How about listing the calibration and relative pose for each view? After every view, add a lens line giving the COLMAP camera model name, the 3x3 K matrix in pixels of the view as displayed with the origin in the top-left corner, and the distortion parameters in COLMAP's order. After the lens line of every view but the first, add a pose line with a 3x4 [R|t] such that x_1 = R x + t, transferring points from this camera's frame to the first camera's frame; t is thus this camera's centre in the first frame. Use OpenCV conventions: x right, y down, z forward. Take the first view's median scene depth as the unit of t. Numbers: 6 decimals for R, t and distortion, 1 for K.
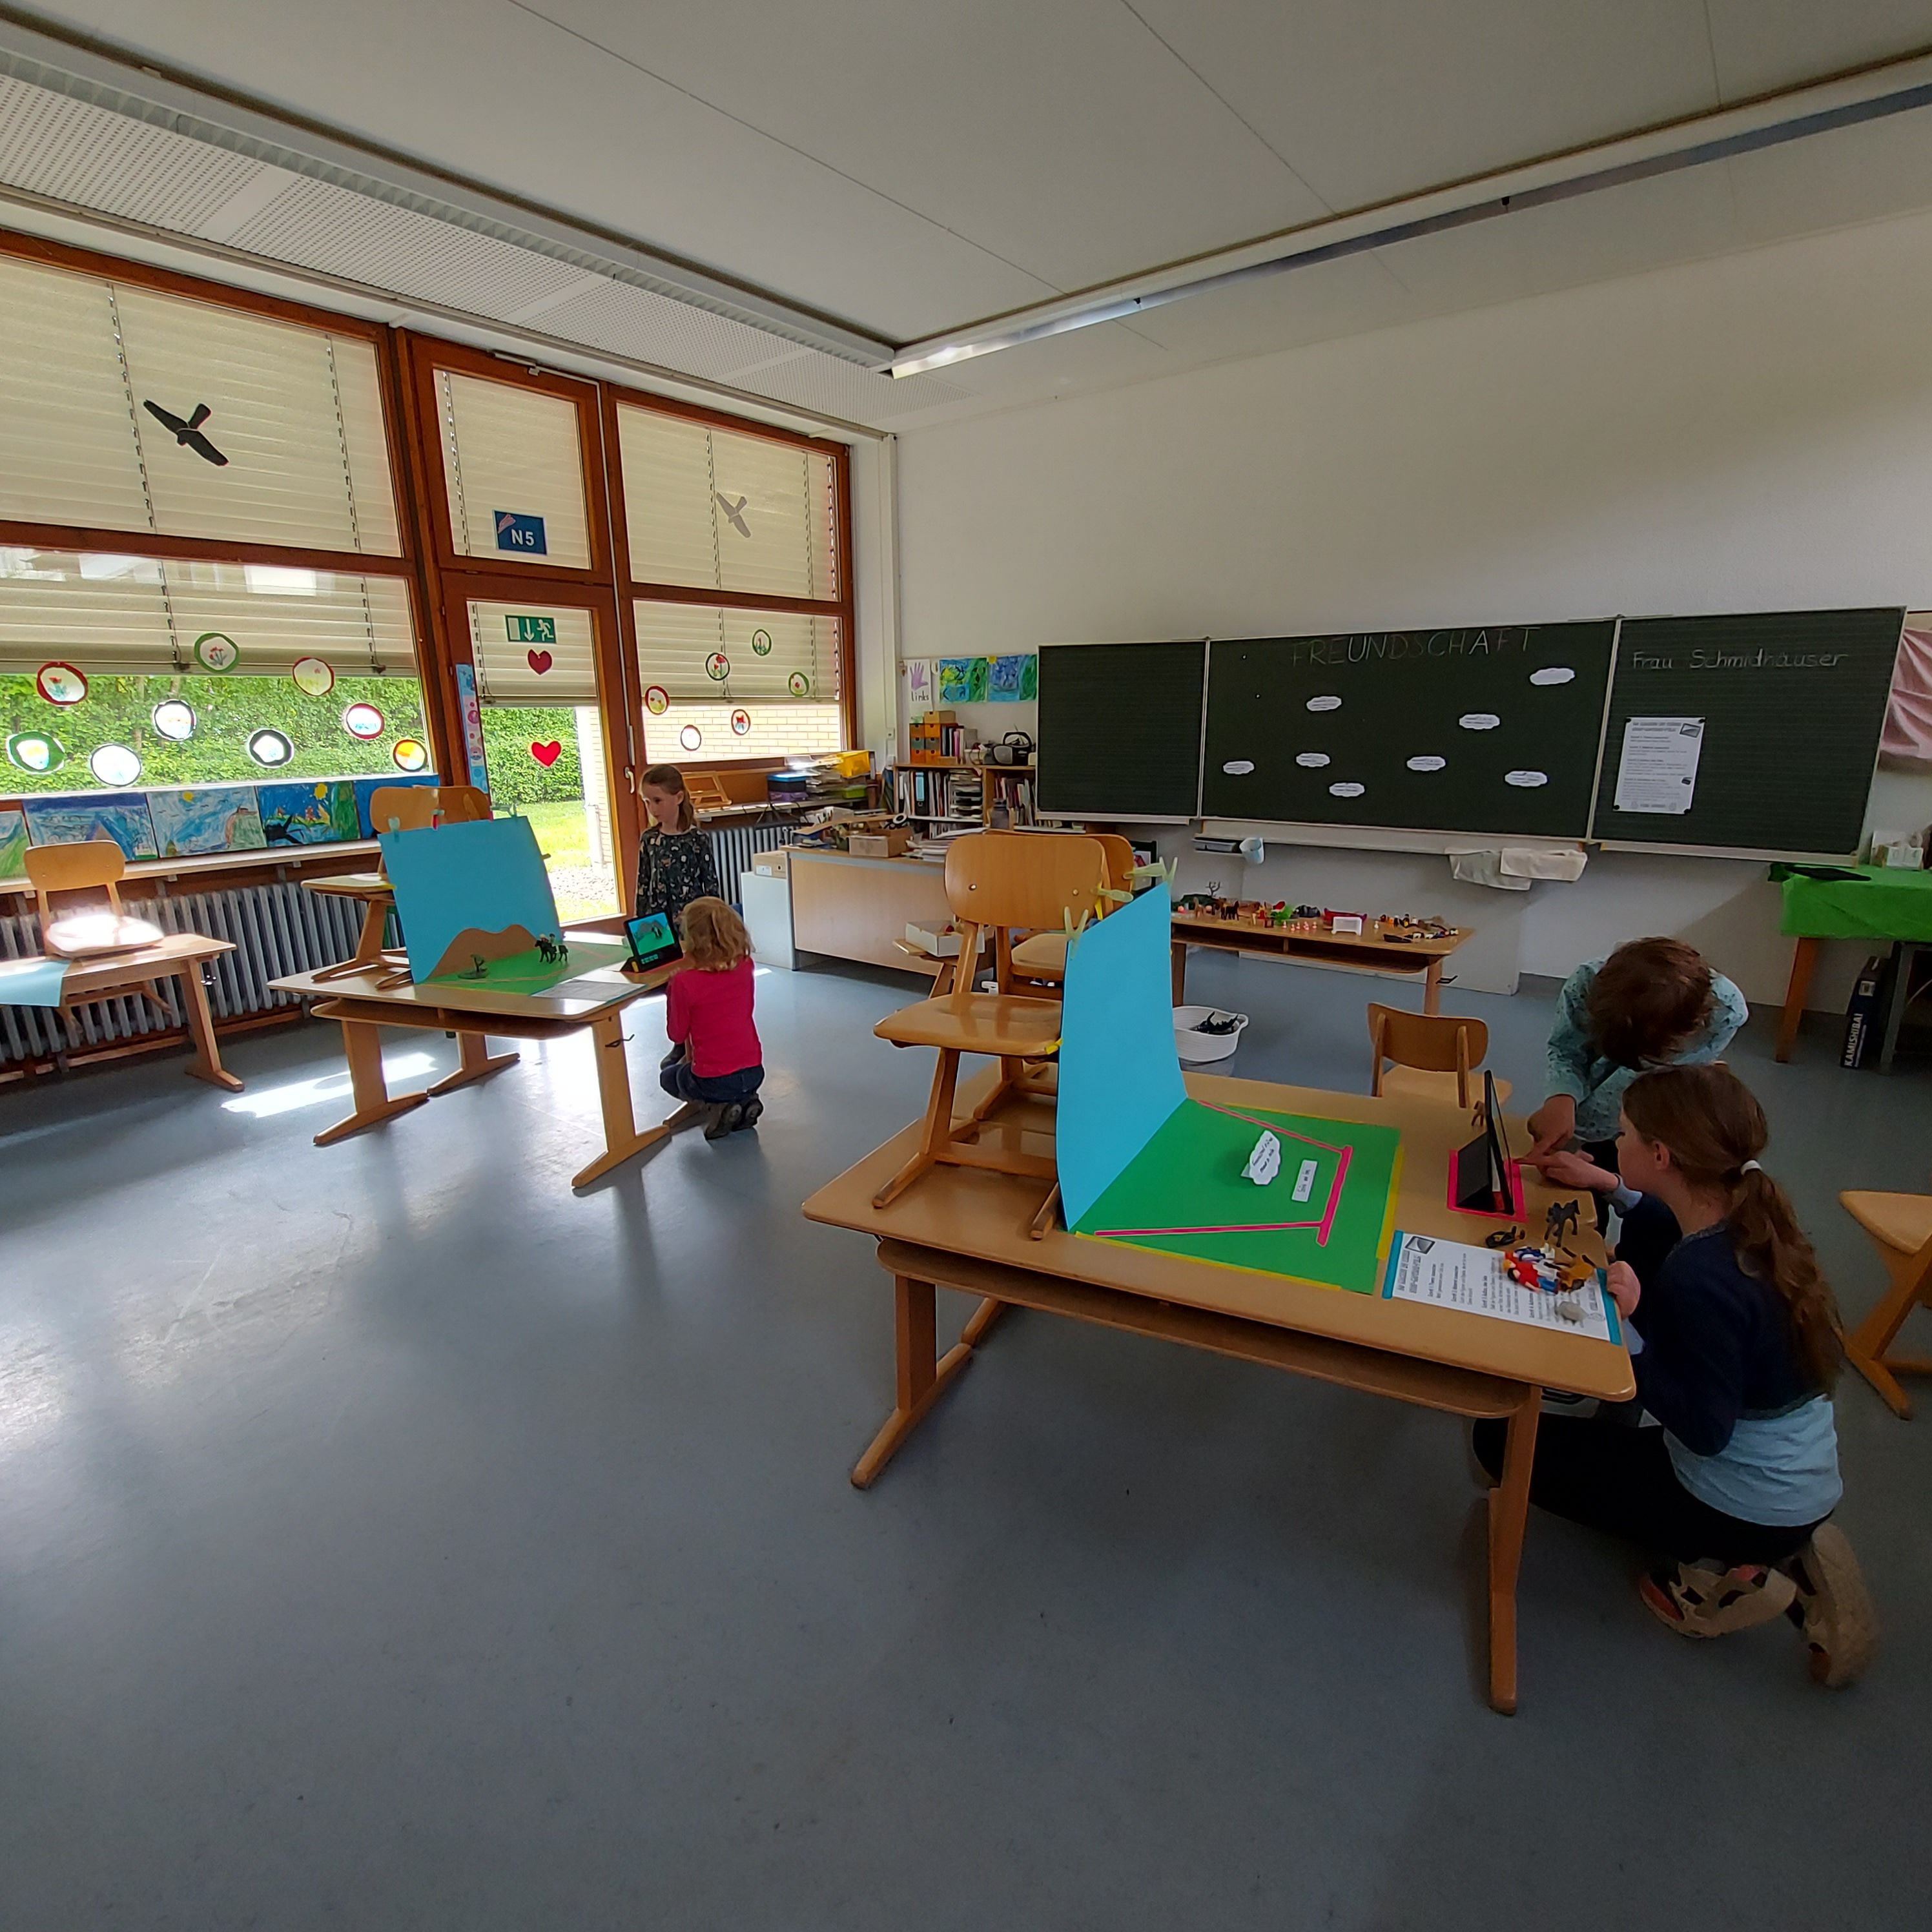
lens RADIAL K [[1023.7, 0, 962.7], [0, 1023.7, 998.2], [0, 0, 1]] dist [-0.011738, -0.002095]
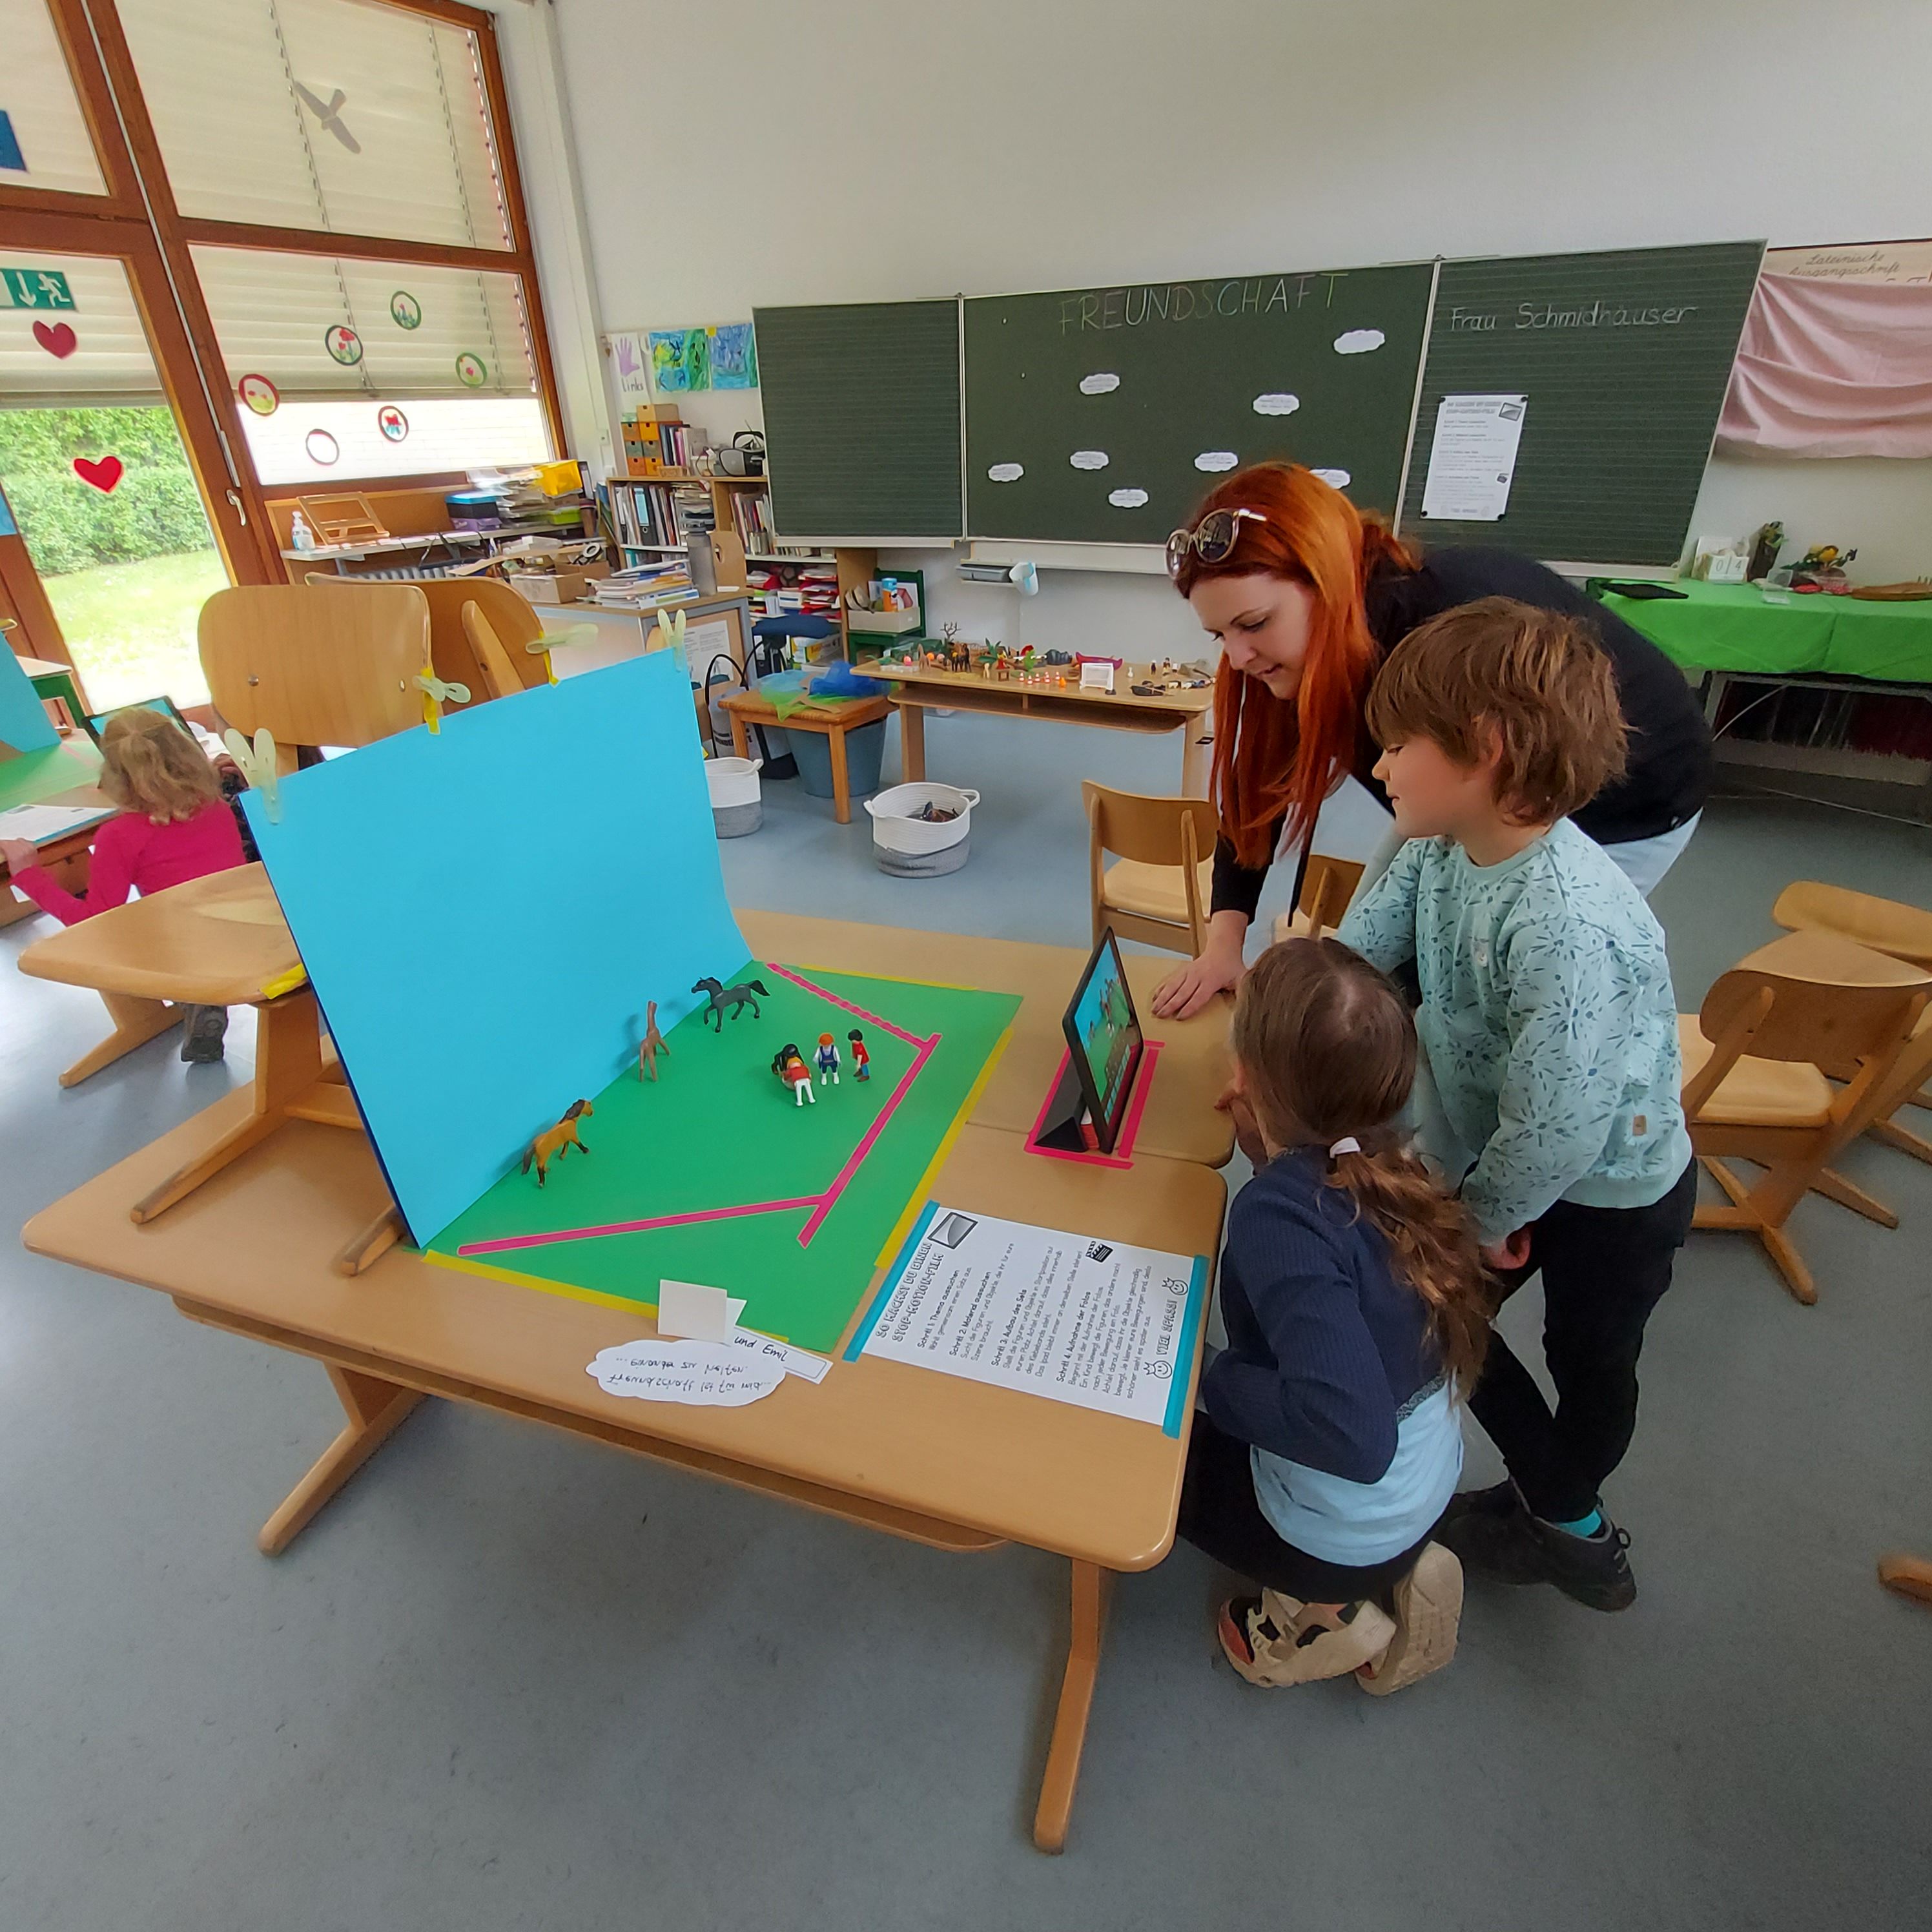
lens RADIAL K [[1023.7, 0, 962.7], [0, 1023.7, 998.2], [0, 0, 1]] dist [-0.011738, -0.002095]
pose [[0.992161, -0.071548, 0.102454, 0.117037], [0.044450, 0.968311, 0.245760, -0.017891], [-0.116791, -0.239280, 0.963901, 0.105247]]
